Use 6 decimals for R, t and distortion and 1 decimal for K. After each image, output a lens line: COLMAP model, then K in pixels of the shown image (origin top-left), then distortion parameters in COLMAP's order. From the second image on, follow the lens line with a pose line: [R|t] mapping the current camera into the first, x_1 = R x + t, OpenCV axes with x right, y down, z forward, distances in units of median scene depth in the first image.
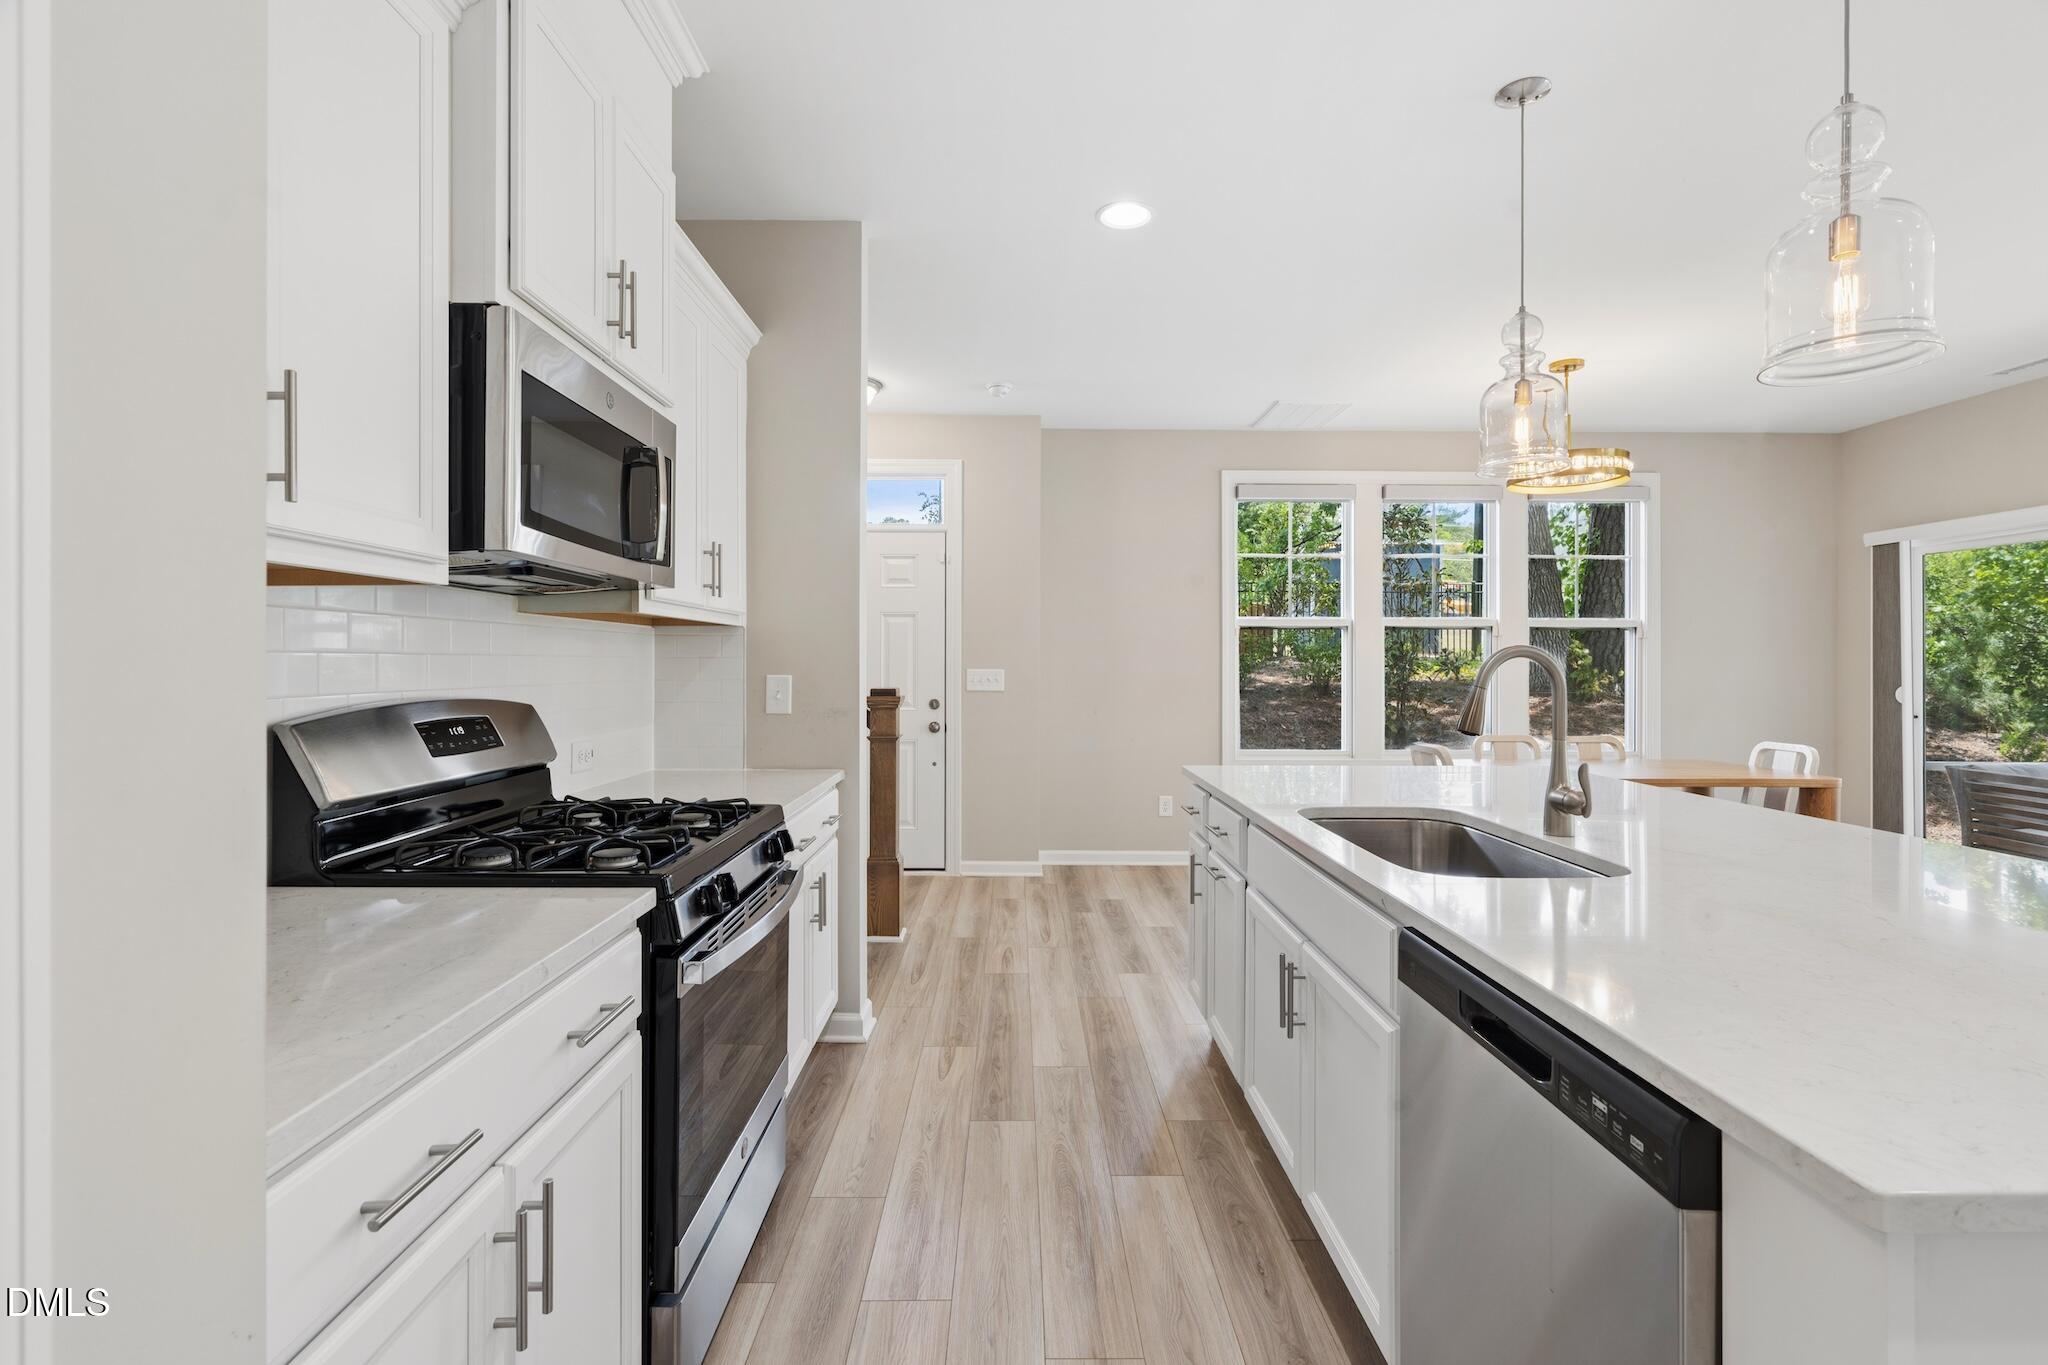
lens RADIAL K [[923.1, 0, 1024.7], [0, 923.1, 670.0], [0, 0, 1]] dist [-0.001132, -0.000069]
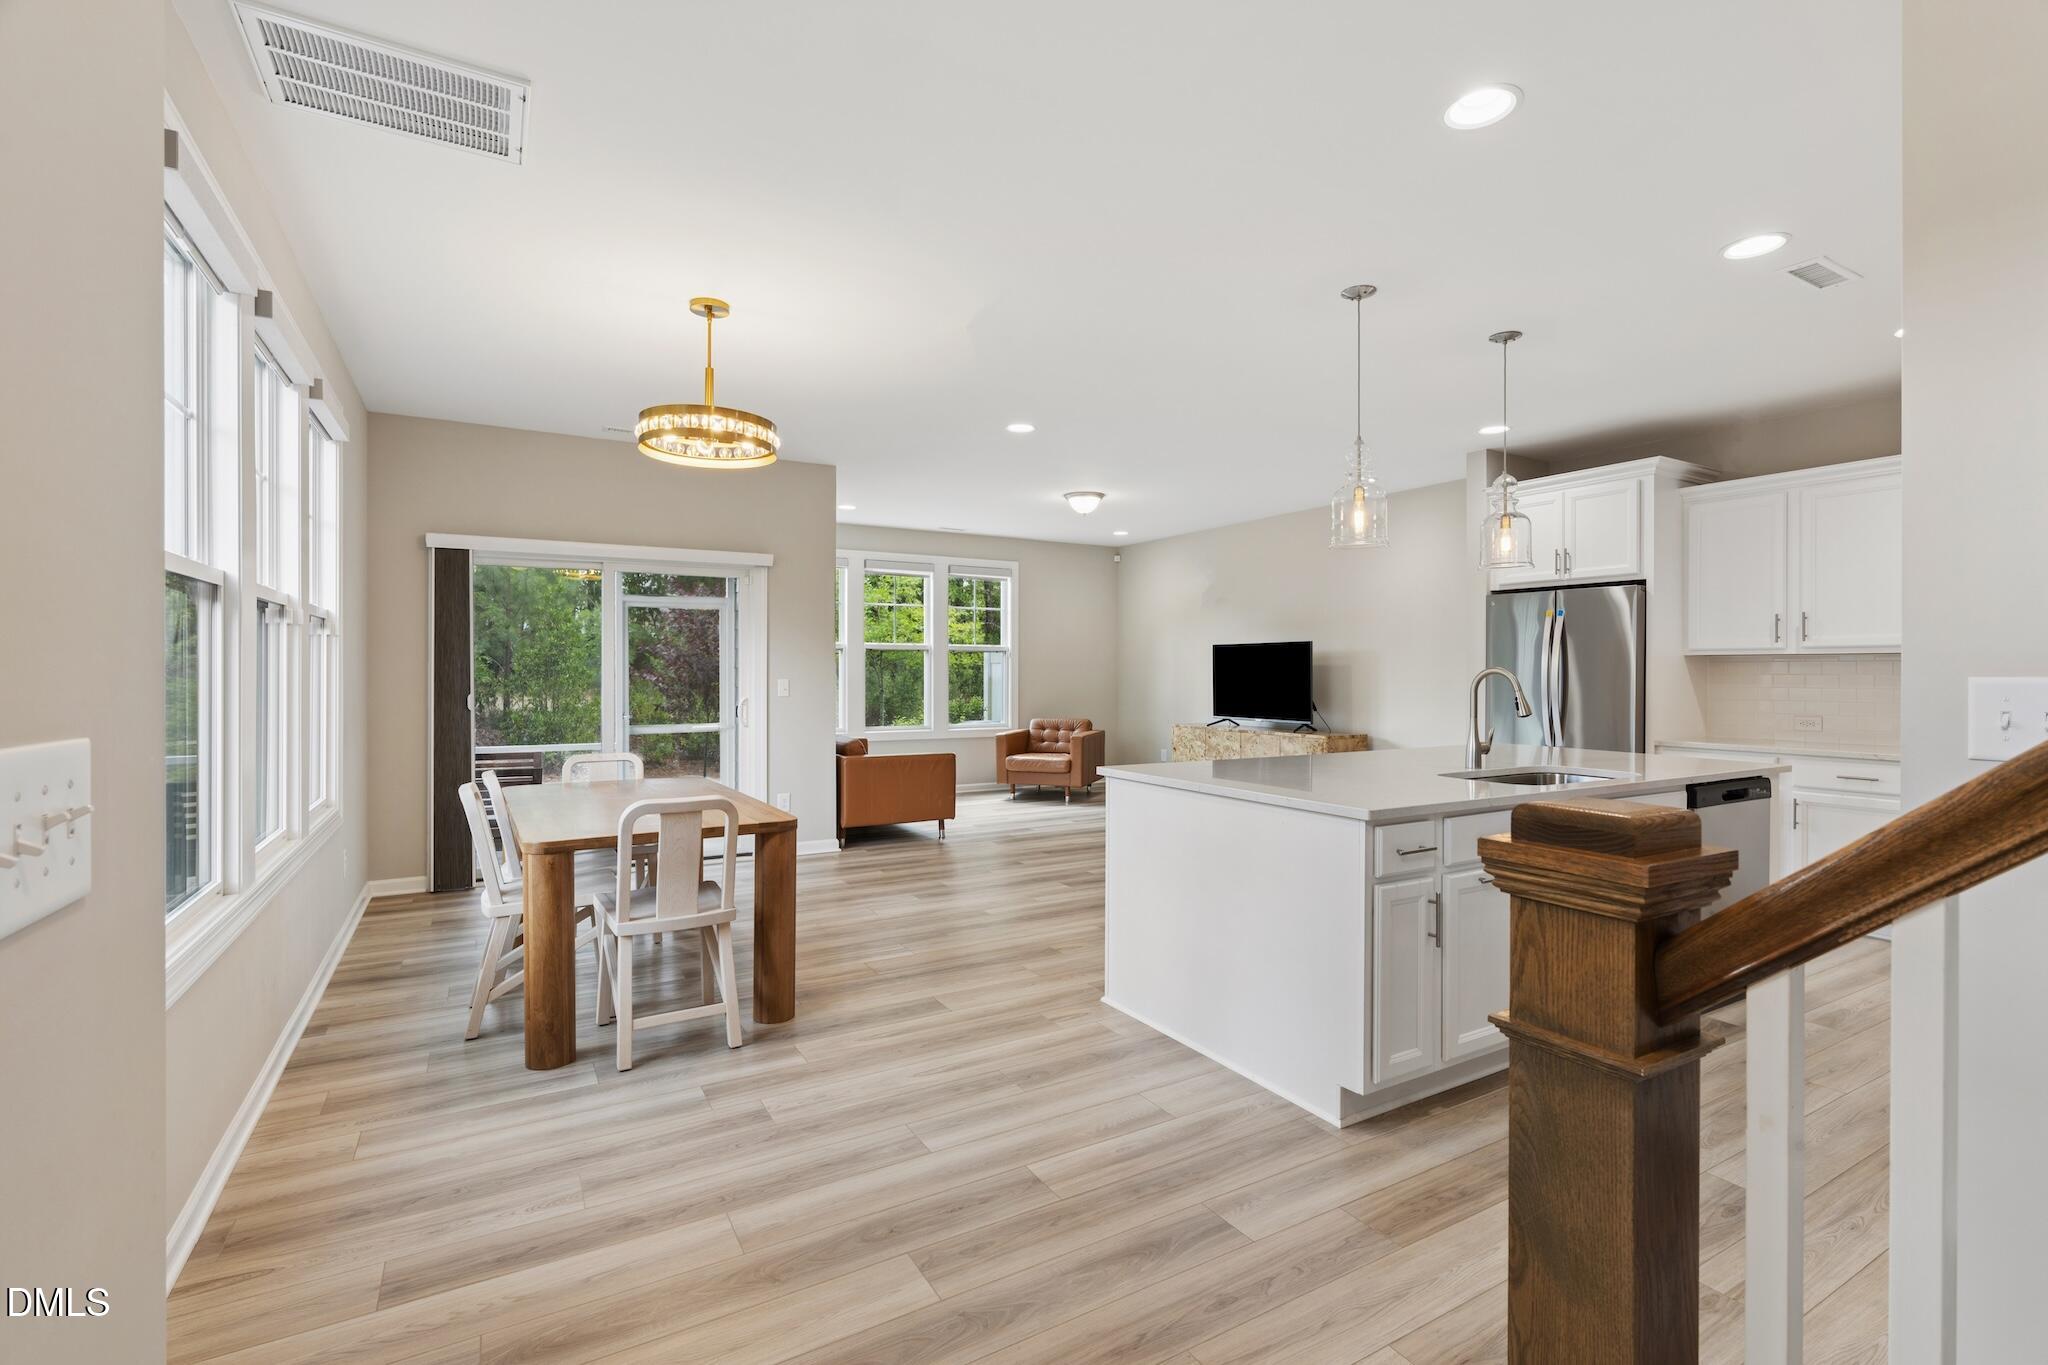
lens RADIAL K [[923.1, 0, 1027.1], [0, 923.1, 676.9], [0, 0, 1]] dist [-0.001132, -0.000069]
pose [[-0.498136, -0.004018, 0.867089, -0.304352], [0.001408, 0.999984, 0.005443, -0.009196], [-0.867098, 0.003932, -0.498123, 1.382595]]
